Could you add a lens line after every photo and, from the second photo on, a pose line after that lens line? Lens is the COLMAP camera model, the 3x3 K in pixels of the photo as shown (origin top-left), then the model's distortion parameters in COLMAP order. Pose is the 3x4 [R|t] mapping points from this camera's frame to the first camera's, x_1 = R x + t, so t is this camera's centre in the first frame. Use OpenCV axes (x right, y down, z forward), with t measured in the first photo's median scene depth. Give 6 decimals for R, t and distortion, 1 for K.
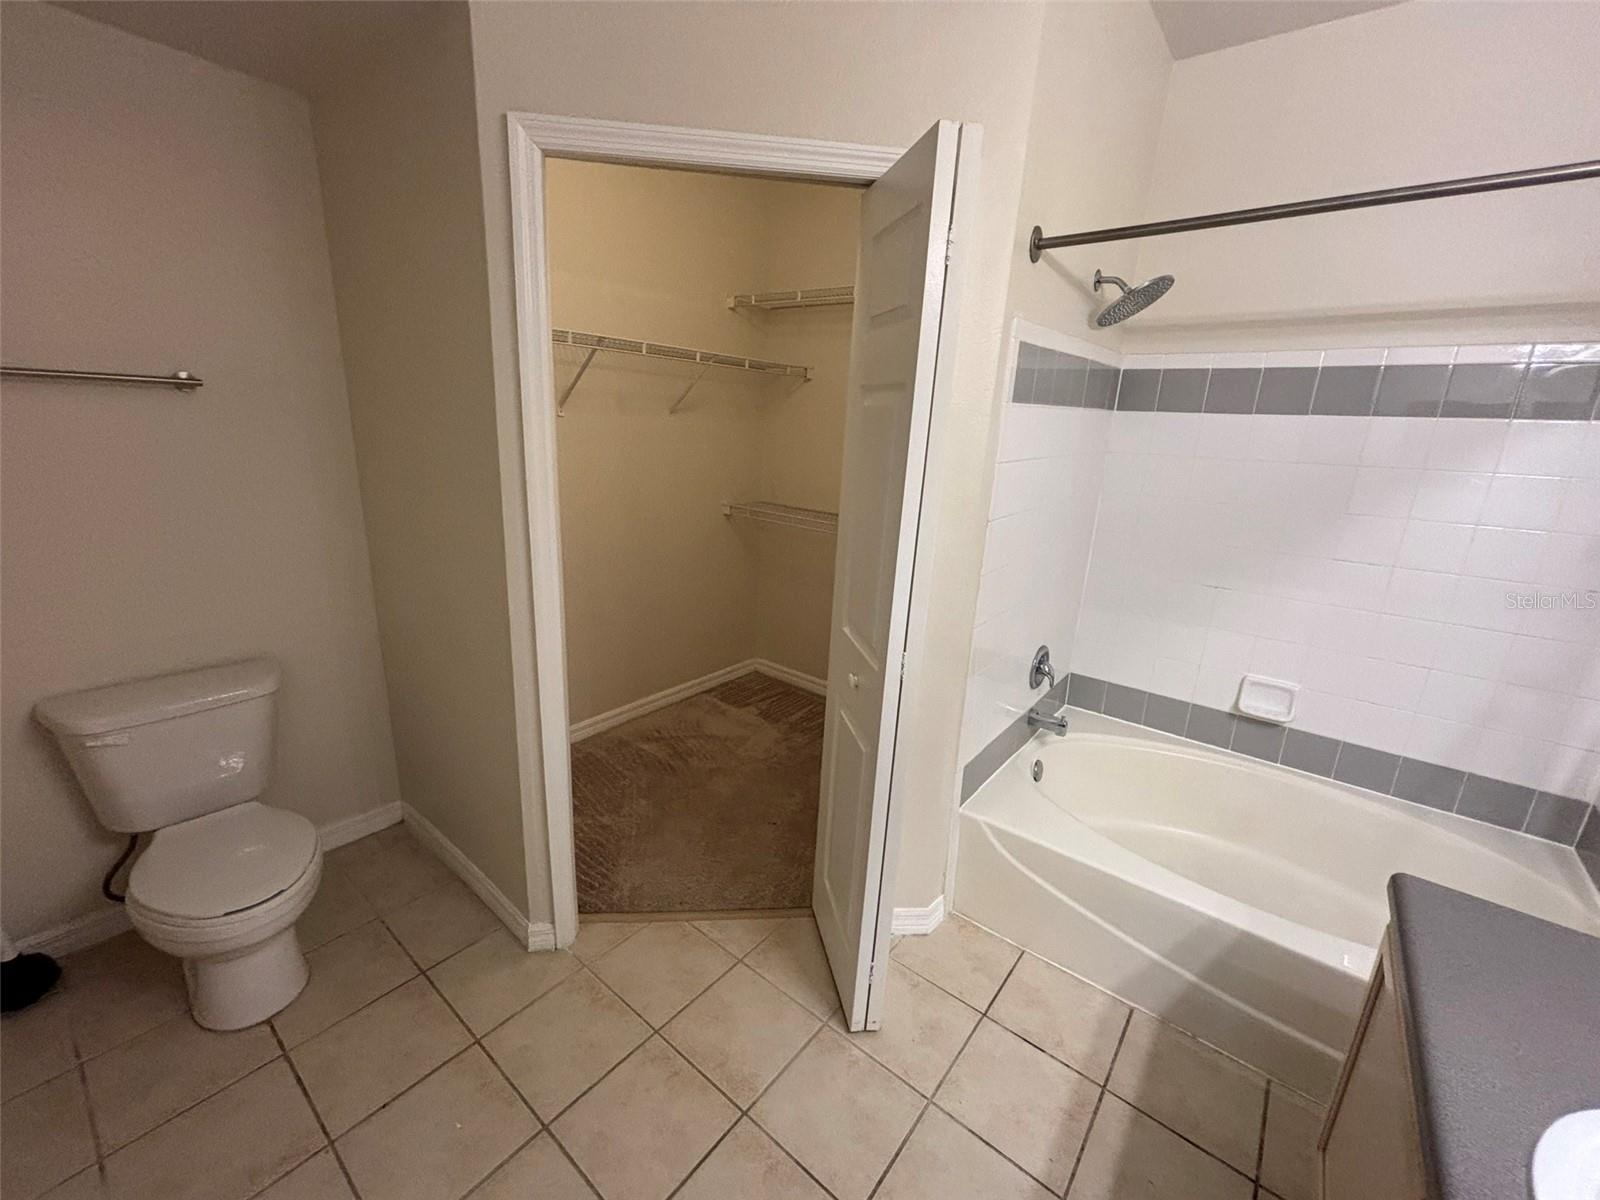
lens RADIAL K [[652.5, 0, 798.9], [0, 652.5, 595.6], [0, 0, 1]] dist [-0.006509, 0.003239]
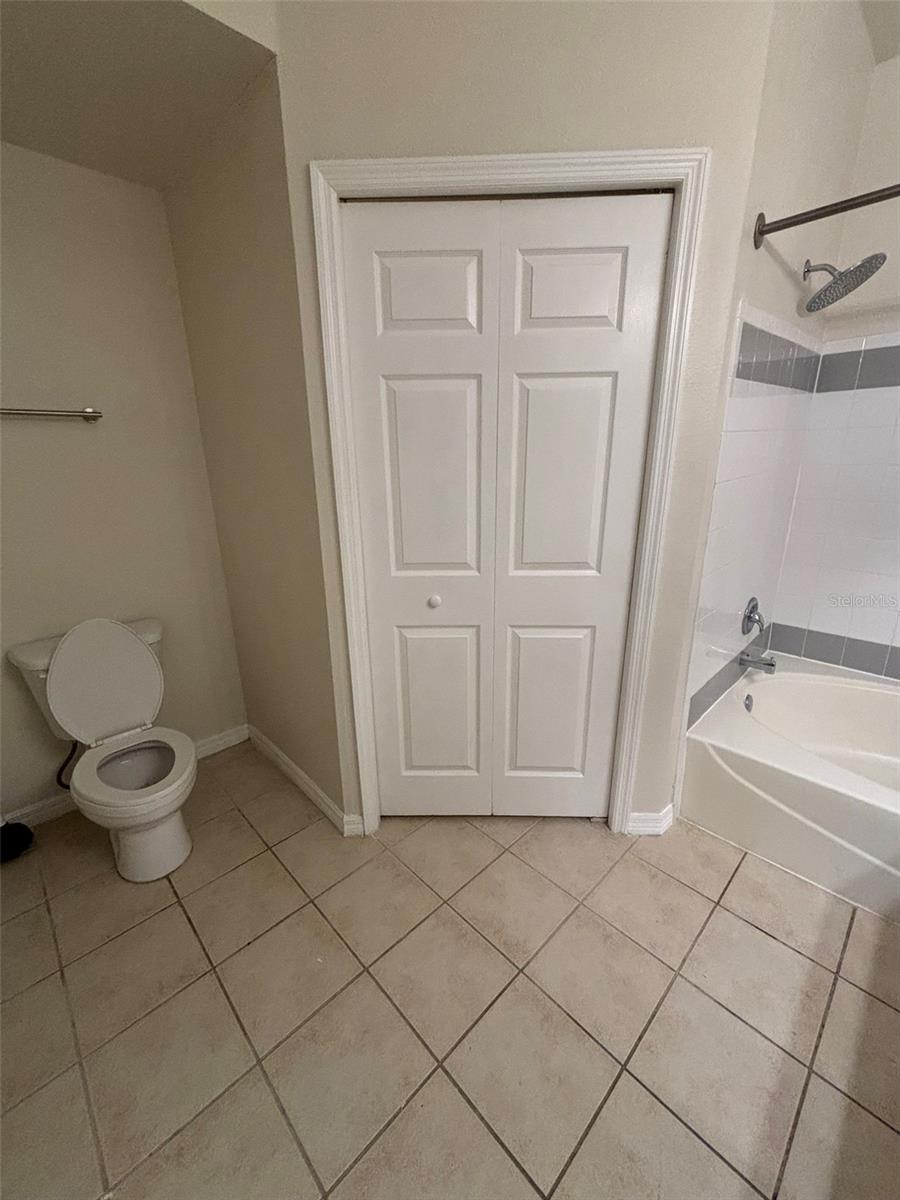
lens RADIAL K [[489.4, 0, 450.3], [0, 489.4, 596.9], [0, 0, 1]] dist [-0.006509, 0.003239]
pose [[0.989969, -0.026443, -0.138787, -0.054734], [0.030431, 0.999181, 0.026685, 0.045001], [0.137968, -0.030641, 0.989963, 0.067668]]
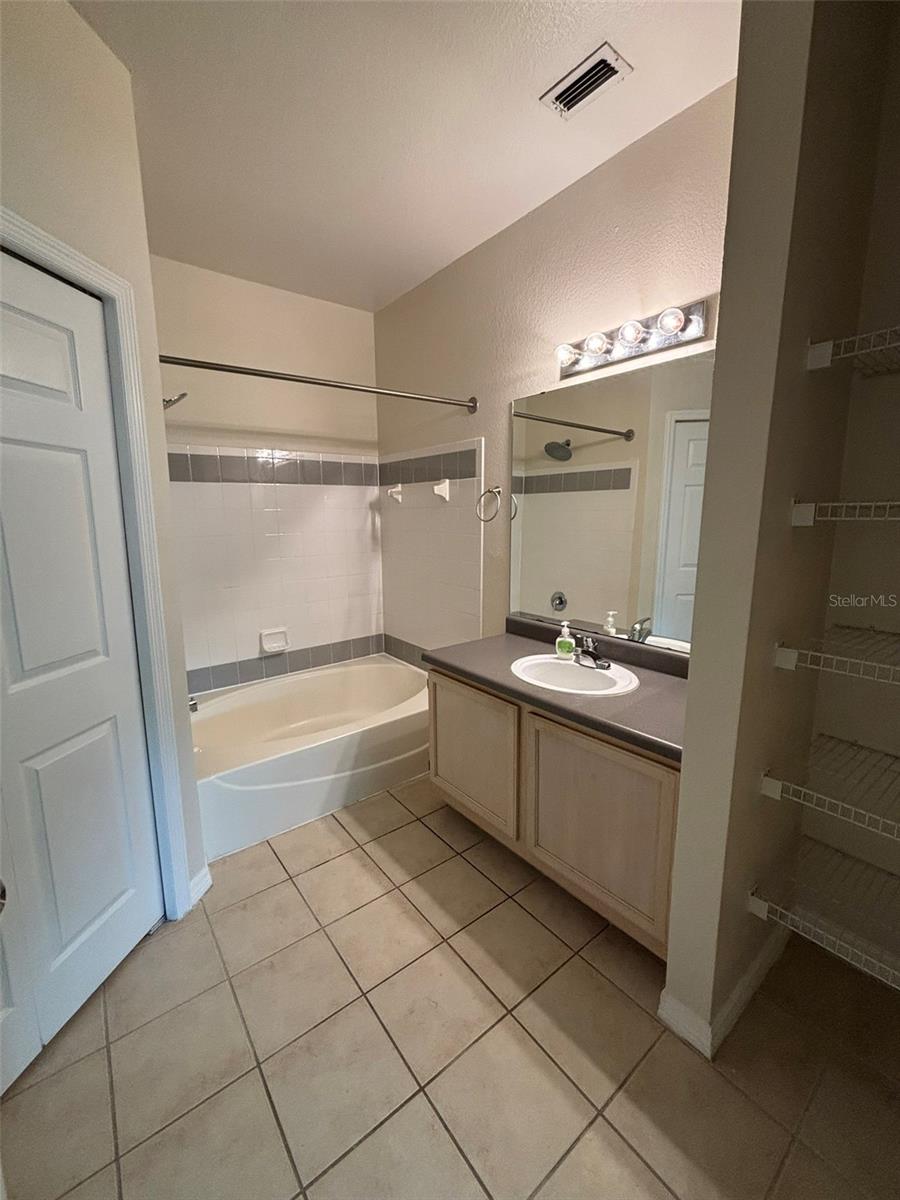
lens RADIAL K [[489.4, 0, 450.3], [0, 489.4, 596.9], [0, 0, 1]] dist [-0.006509, 0.003239]
pose [[0.226085, -0.210824, 0.951020, -0.519555], [0.275769, 0.950211, 0.145086, -0.020917], [-0.934257, 0.229460, 0.272967, 0.201502]]
